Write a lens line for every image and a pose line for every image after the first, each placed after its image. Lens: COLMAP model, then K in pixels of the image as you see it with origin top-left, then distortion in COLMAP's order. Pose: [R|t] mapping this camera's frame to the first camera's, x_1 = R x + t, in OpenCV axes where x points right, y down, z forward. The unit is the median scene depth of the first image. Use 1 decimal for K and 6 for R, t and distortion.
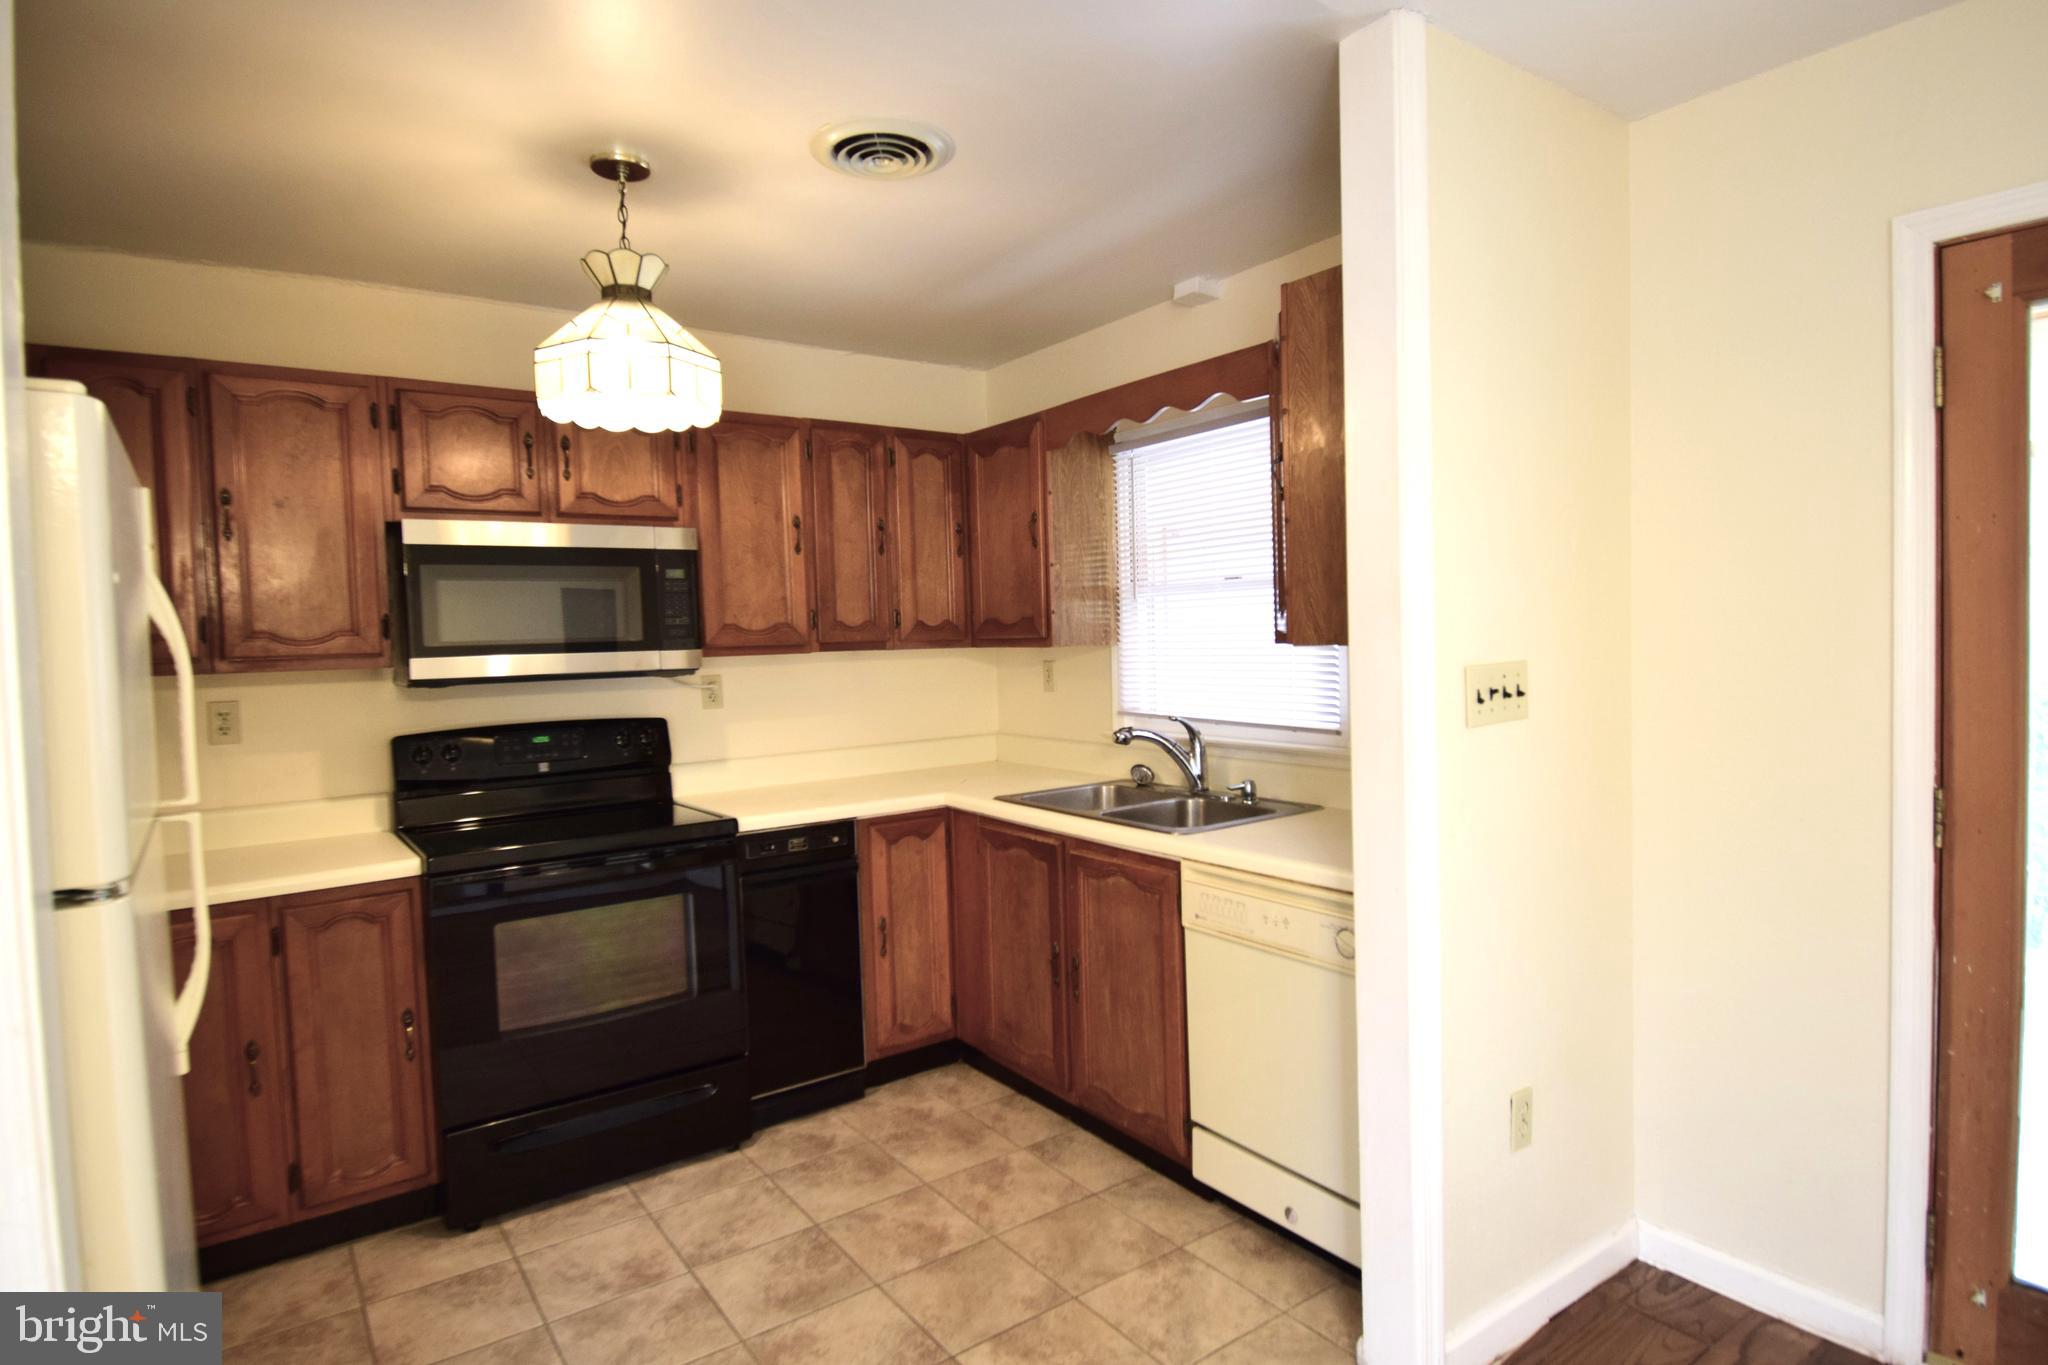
lens RADIAL K [[1083.8, 0, 1020.2], [0, 1083.8, 678.3], [0, 0, 1]] dist [-0.013992, -0.006990]
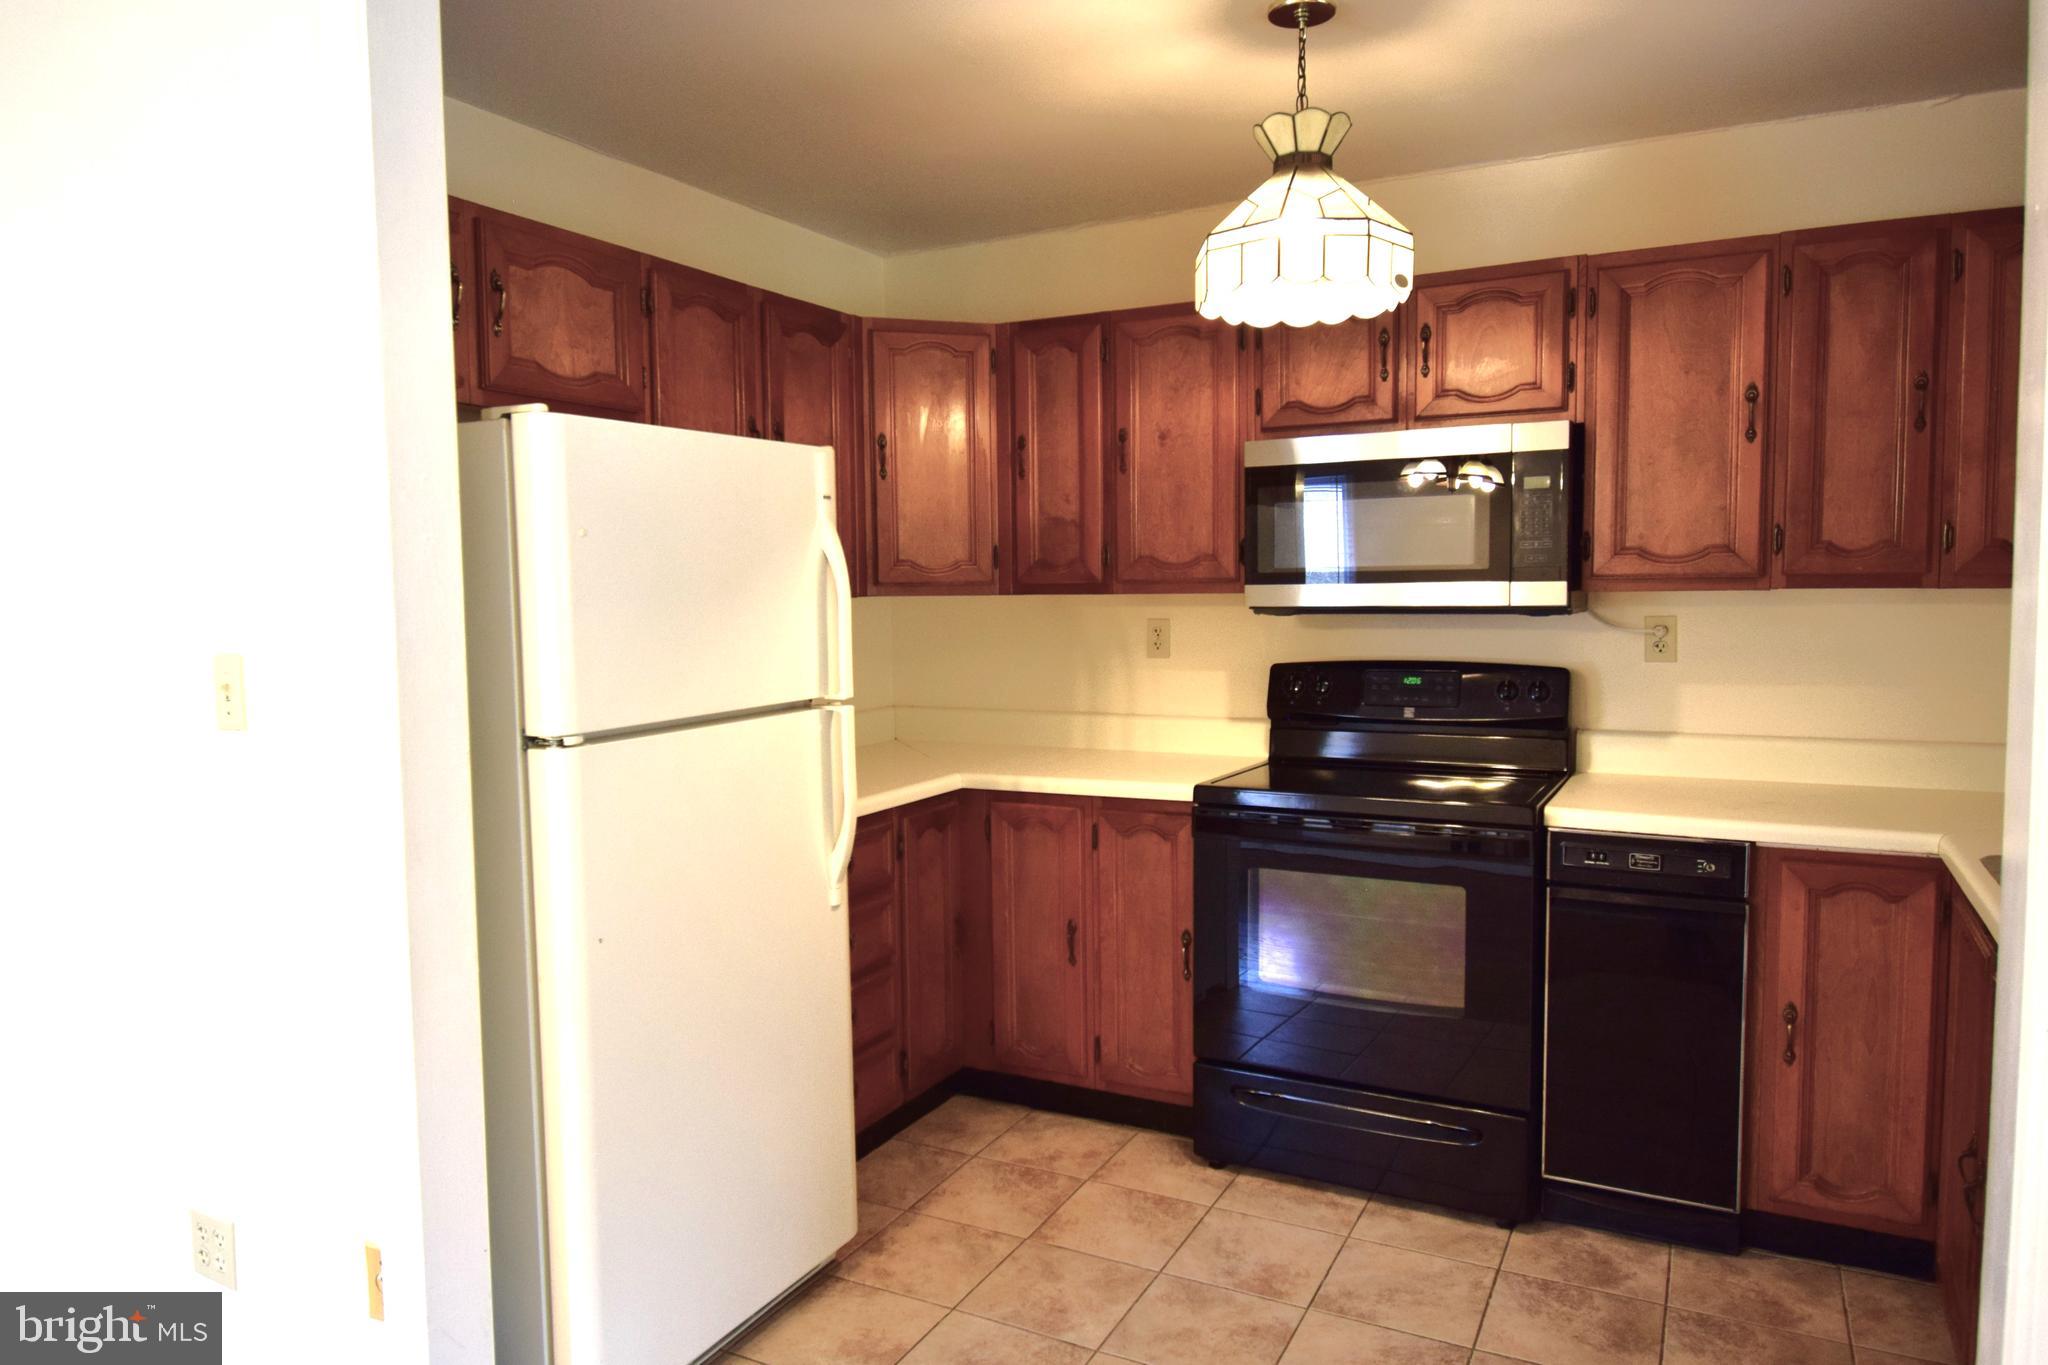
lens RADIAL K [[1305.4, 0, 1021.8], [0, 1305.4, 680.2], [0, 0, 1]] dist [-0.012108, -0.009144]
pose [[0.436999, 0.090388, -0.894909, 0.385751], [-0.032956, 0.995879, 0.084493, -0.023939], [0.898858, -0.007431, 0.438177, 0.276974]]
